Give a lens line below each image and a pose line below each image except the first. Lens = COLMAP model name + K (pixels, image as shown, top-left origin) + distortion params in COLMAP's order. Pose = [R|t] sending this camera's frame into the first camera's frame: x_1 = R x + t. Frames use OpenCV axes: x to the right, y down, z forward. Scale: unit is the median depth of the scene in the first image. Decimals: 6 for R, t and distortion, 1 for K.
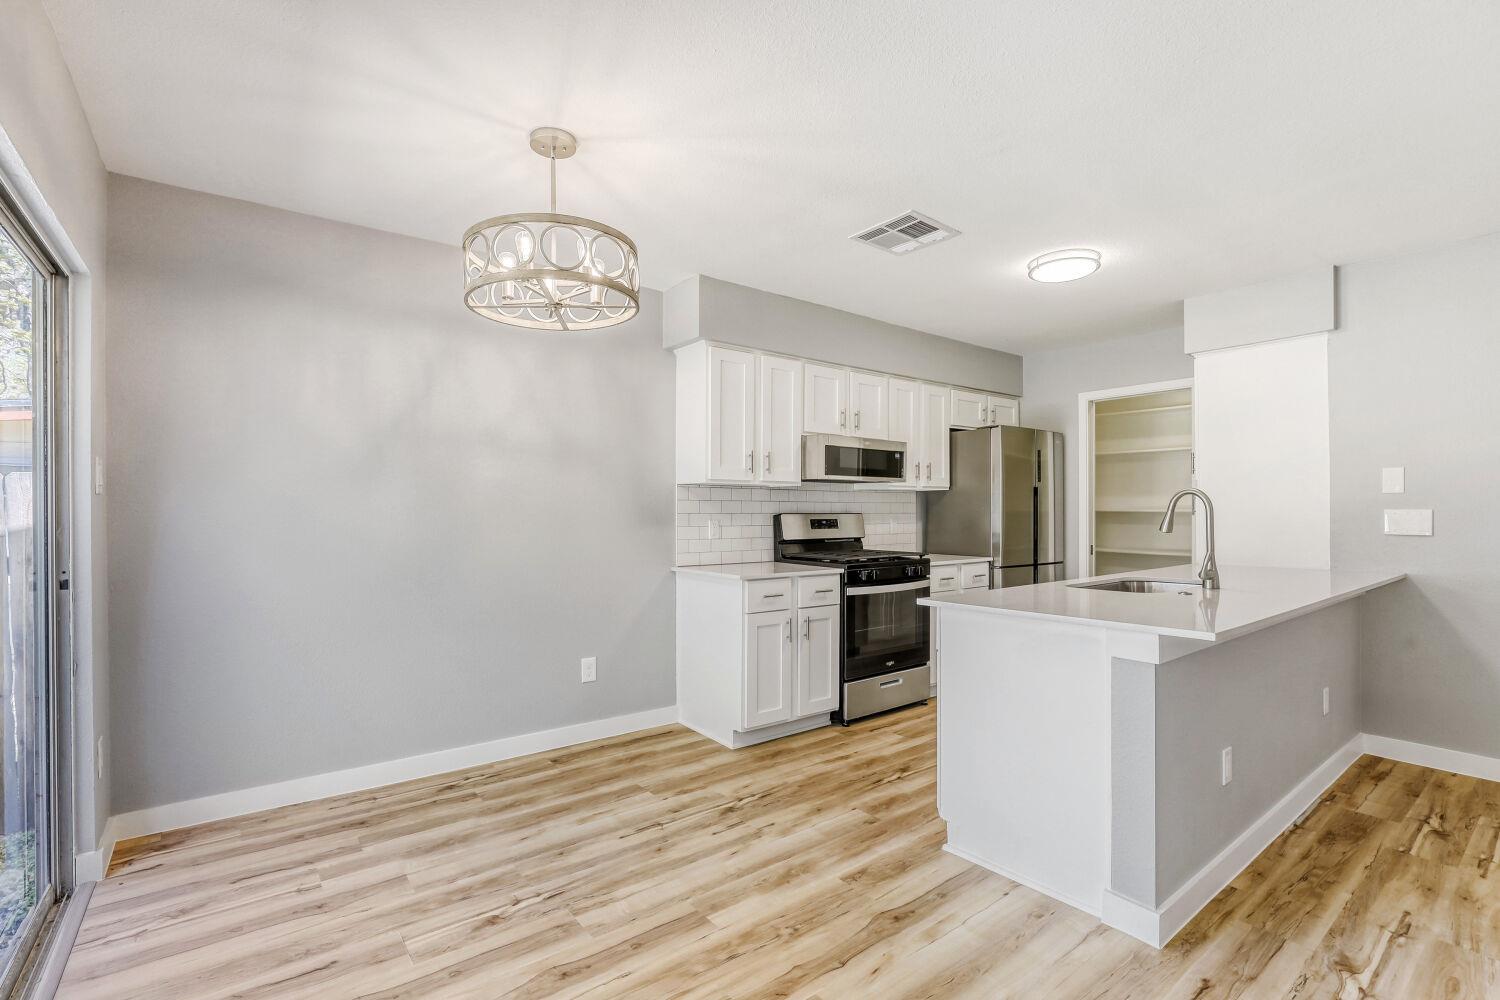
lens RADIAL K [[685.8, 0, 743.3], [0, 685.8, 522.2], [0, 0, 1]] dist [-0.019861, 0.003774]
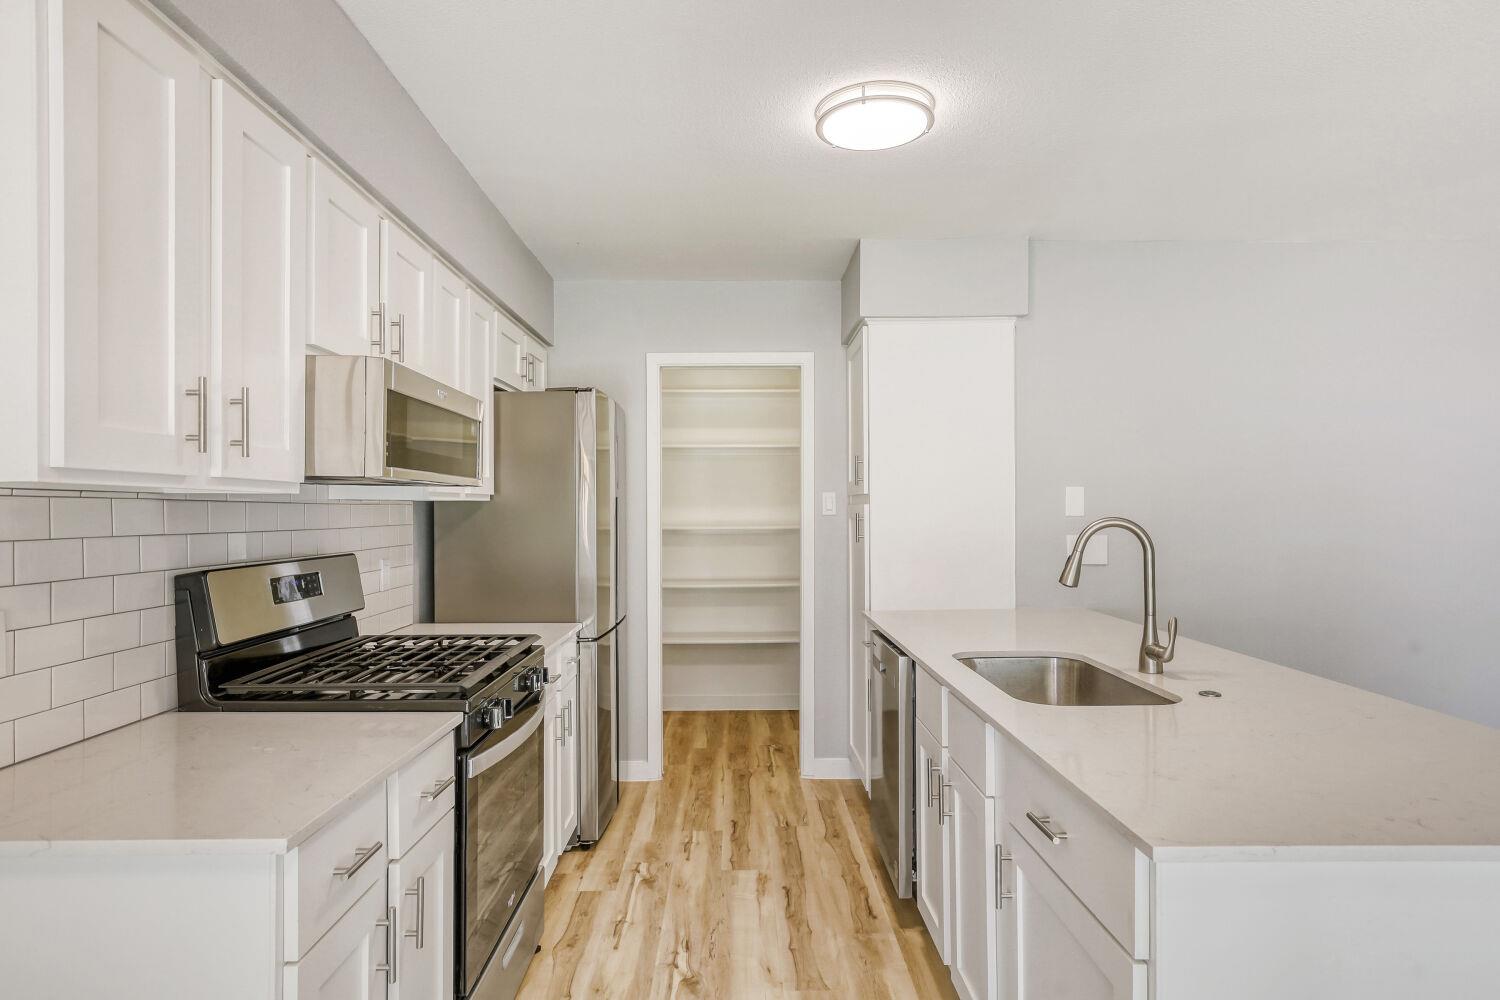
lens RADIAL K [[868.4, 0, 745.9], [0, 868.4, 506.6], [0, 0, 1]] dist [0.003980, 0.000359]
pose [[0.604527, 0.004614, 0.796571, -0.137832], [0.014846, 0.999744, -0.017058, -0.034883], [-0.796446, 0.022138, 0.604304, 0.538895]]
